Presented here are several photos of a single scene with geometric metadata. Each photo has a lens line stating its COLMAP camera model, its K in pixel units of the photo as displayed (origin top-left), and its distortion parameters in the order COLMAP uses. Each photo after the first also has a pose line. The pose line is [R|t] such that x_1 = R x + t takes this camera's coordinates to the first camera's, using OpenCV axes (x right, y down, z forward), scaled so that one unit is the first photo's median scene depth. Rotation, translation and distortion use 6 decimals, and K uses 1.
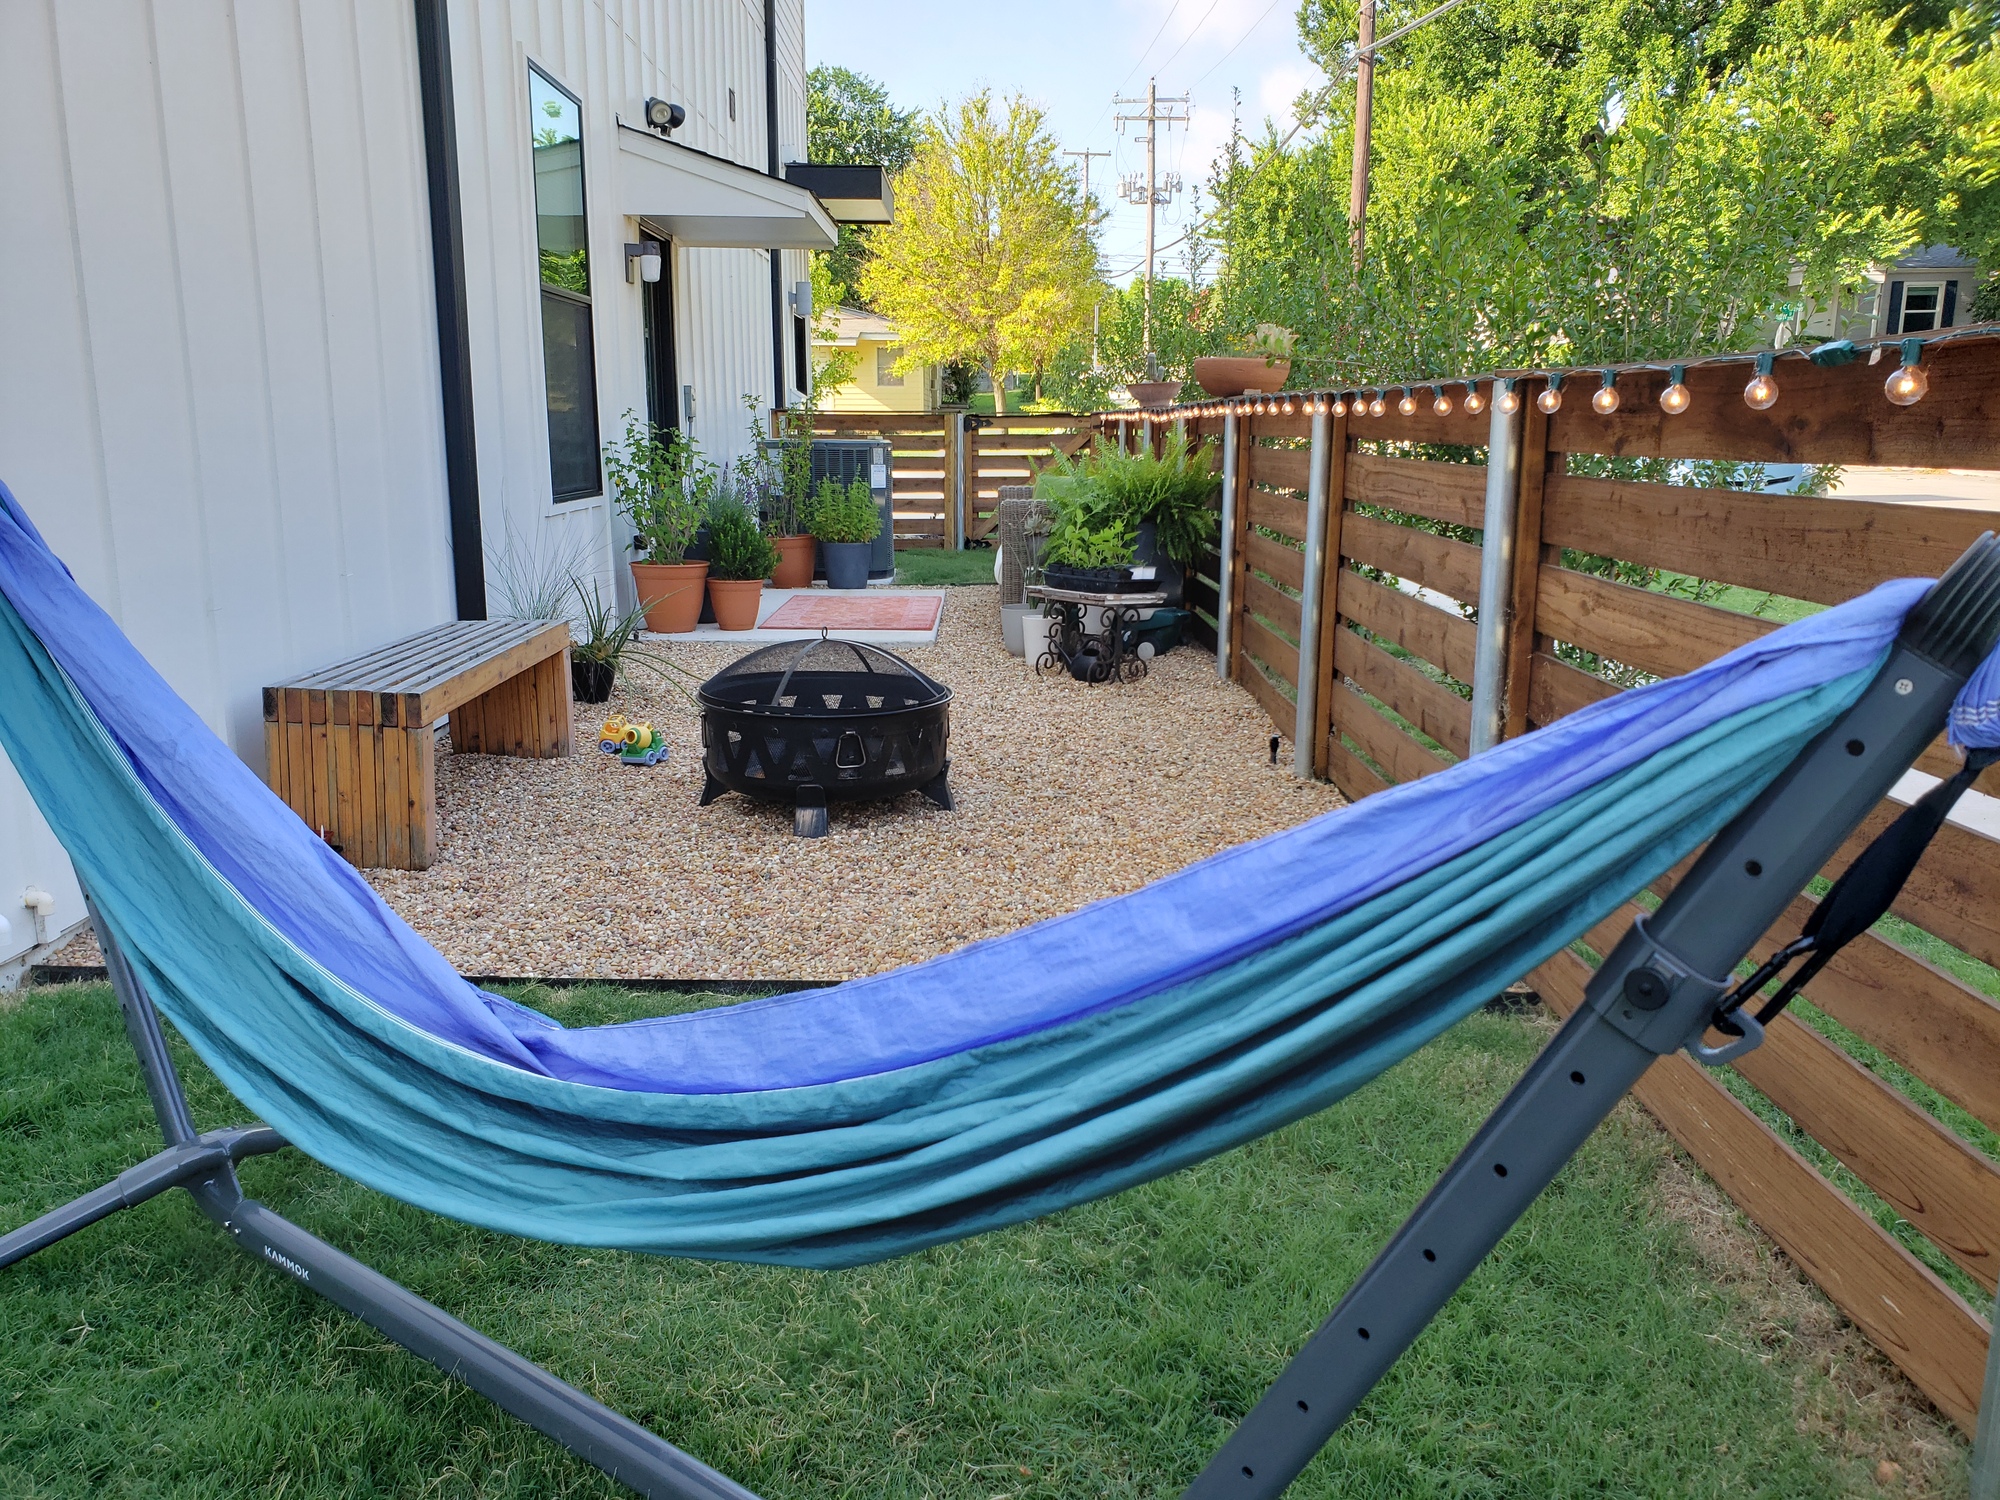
lens RADIAL K [[1544.3, 0, 1009.5], [0, 1544.3, 748.2], [0, 0, 1]] dist [0.014777, 0.006581]
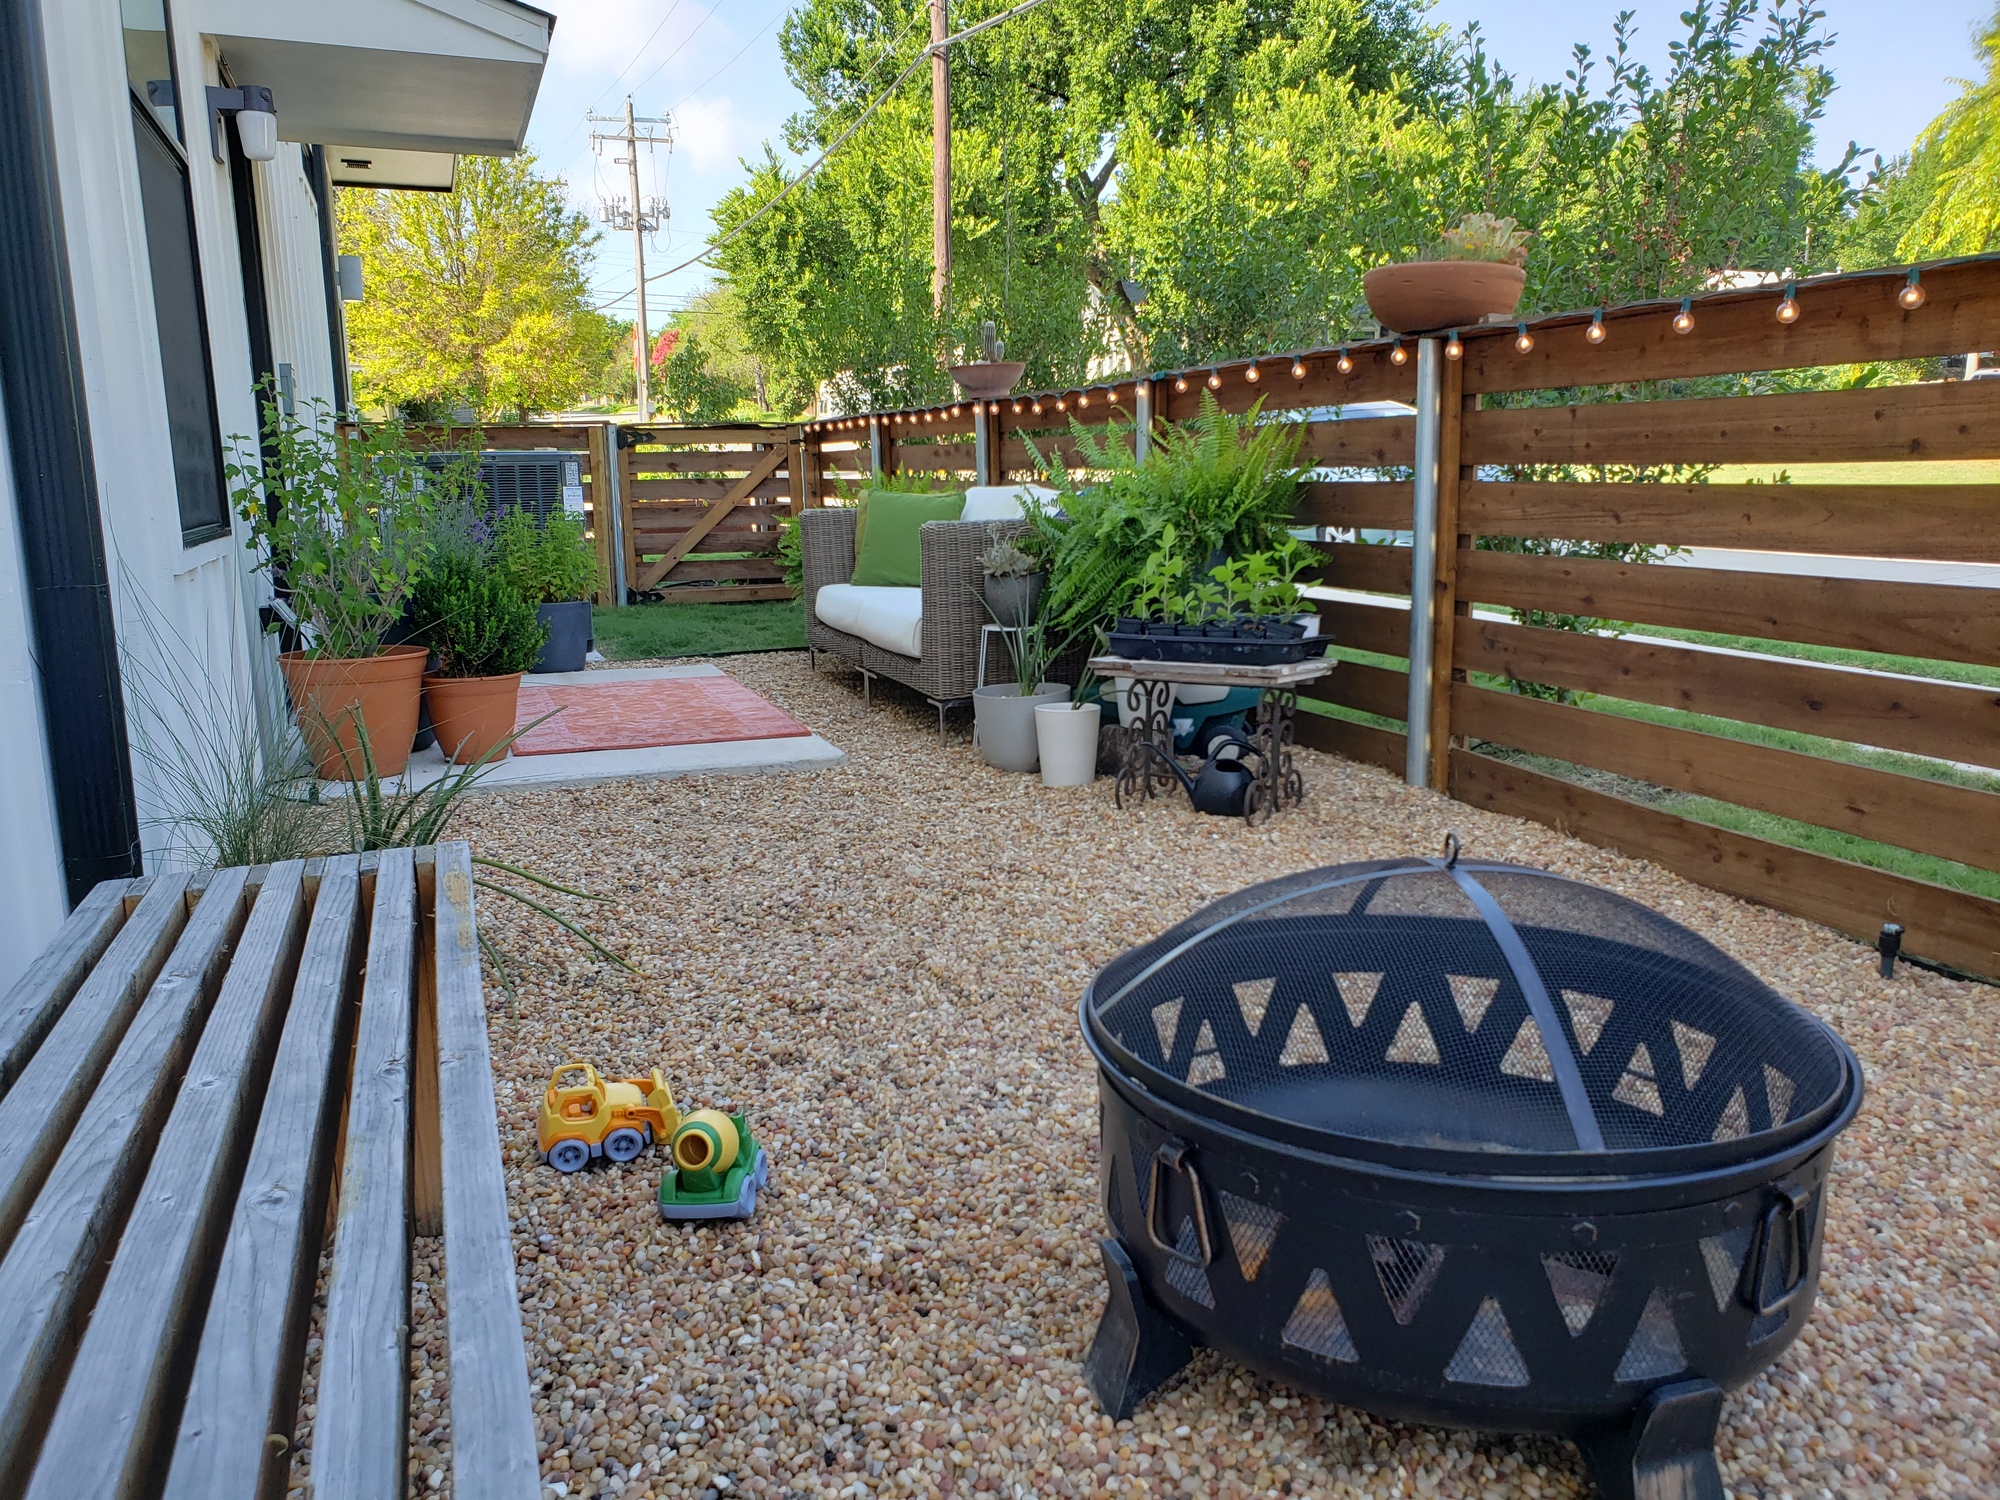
lens RADIAL K [[1544.3, 0, 1032.2], [0, 1544.3, 756.4], [0, 0, 1]] dist [0.014777, 0.006581]
pose [[0.939958, -0.081349, 0.331453, -0.029250], [0.088366, 0.996069, -0.006127, -0.009450], [-0.329652, 0.035048, 0.943452, 0.064321]]
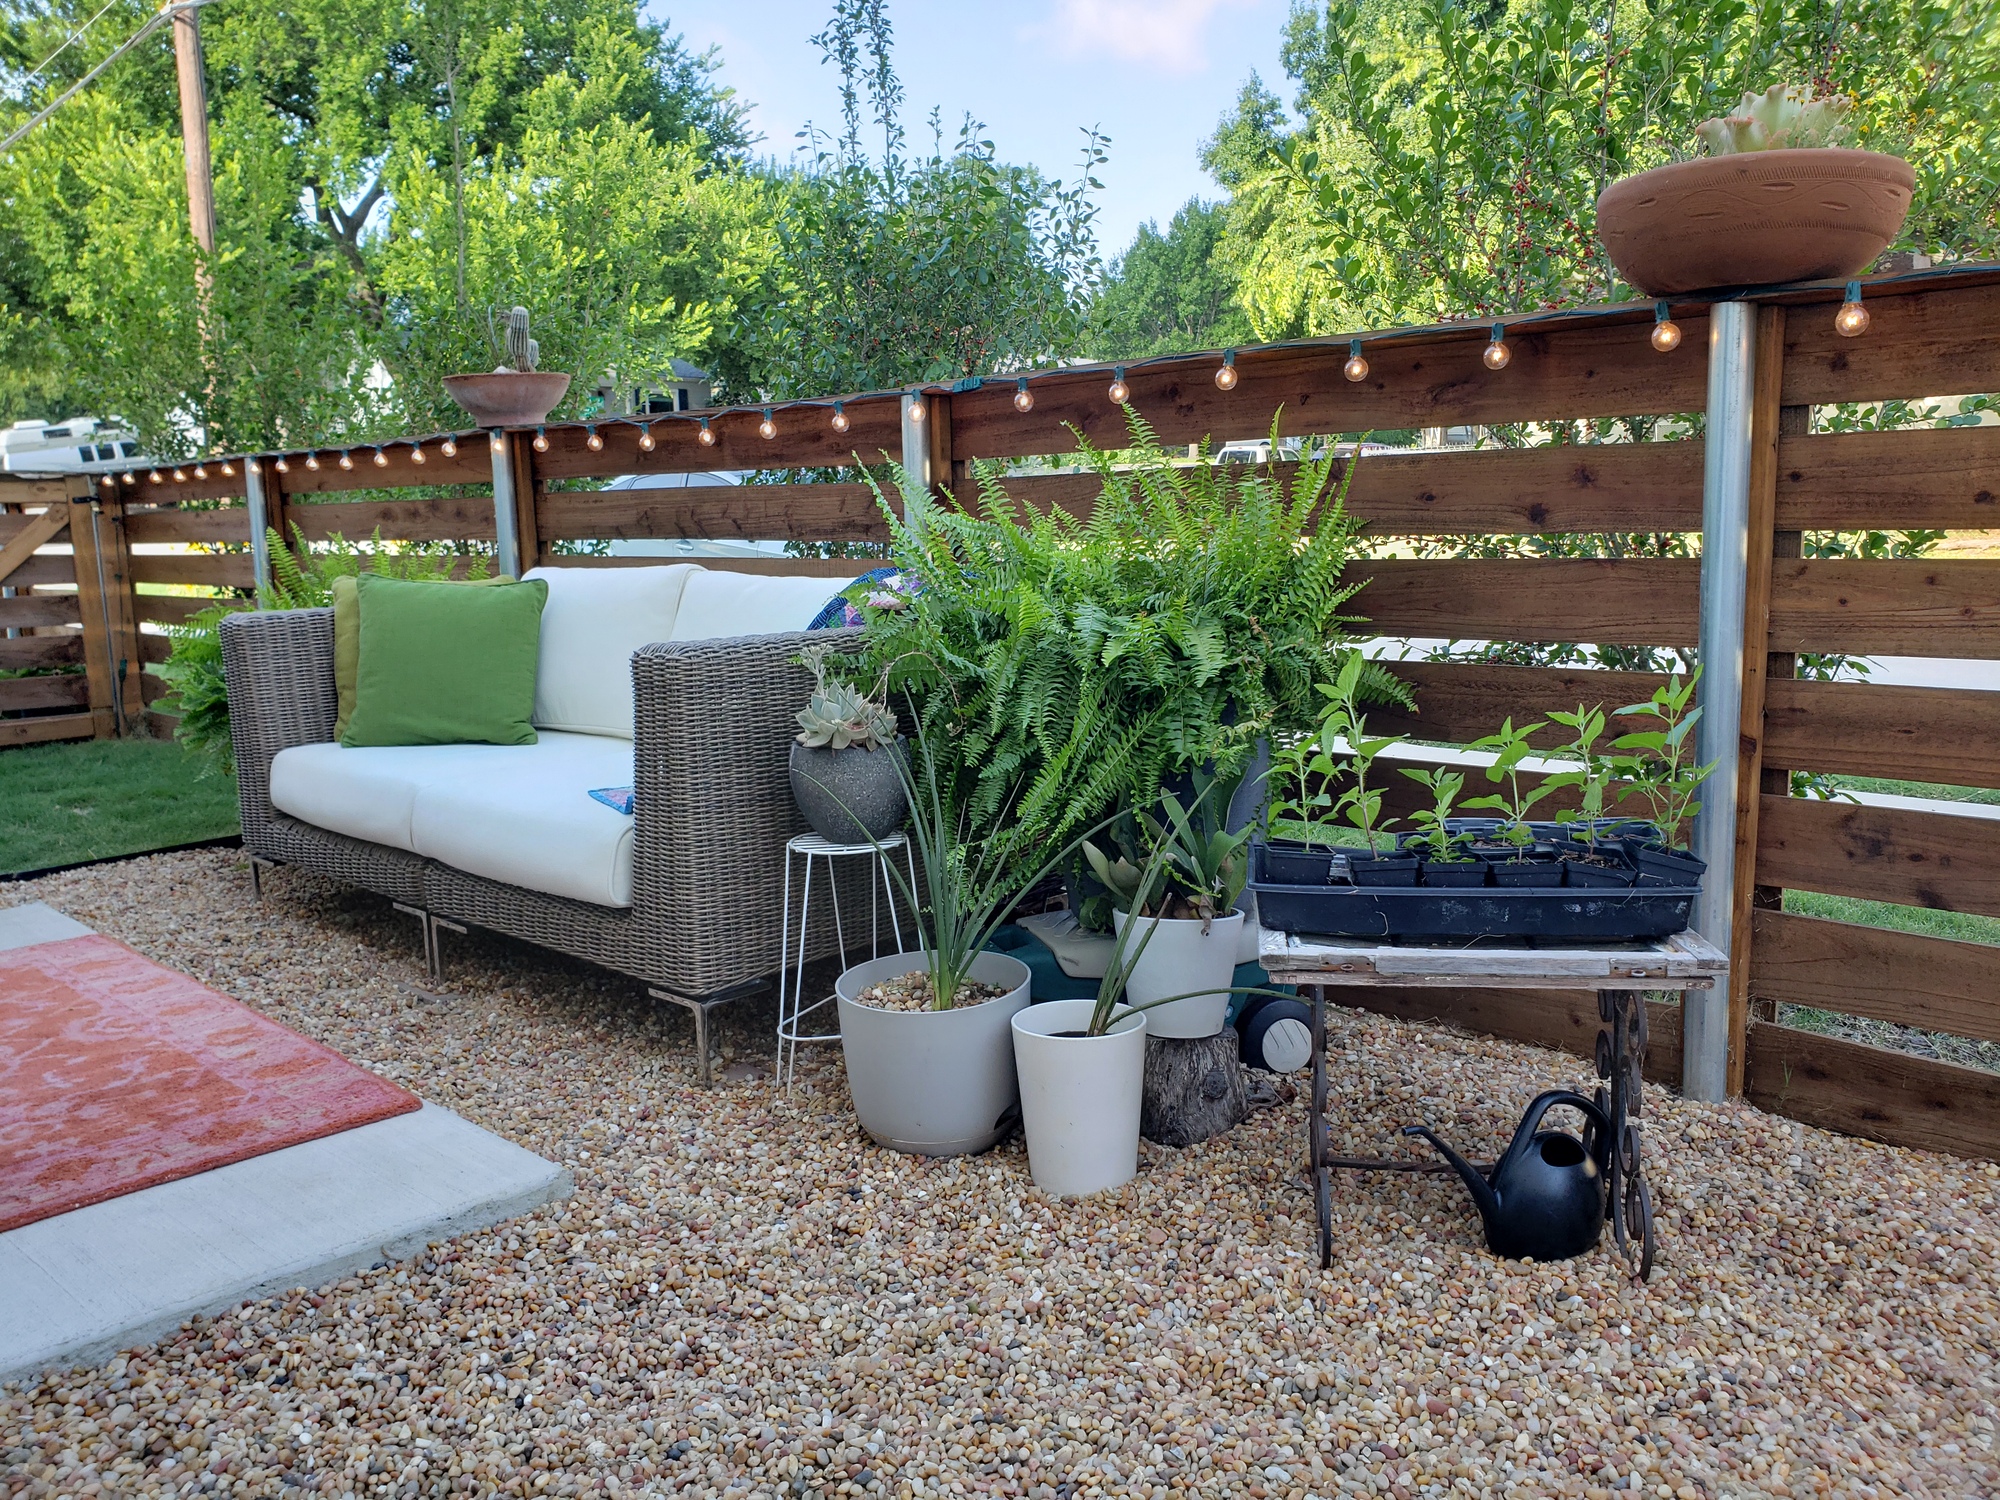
lens RADIAL K [[1544.3, 0, 982.7], [0, 1544.3, 738.8], [0, 0, 1]] dist [0.014777, 0.006581]
pose [[0.704308, -0.117194, 0.700155, -0.029262], [0.166565, 0.986027, -0.002509, -0.028218], [-0.690077, 0.118389, 0.713987, 0.150912]]
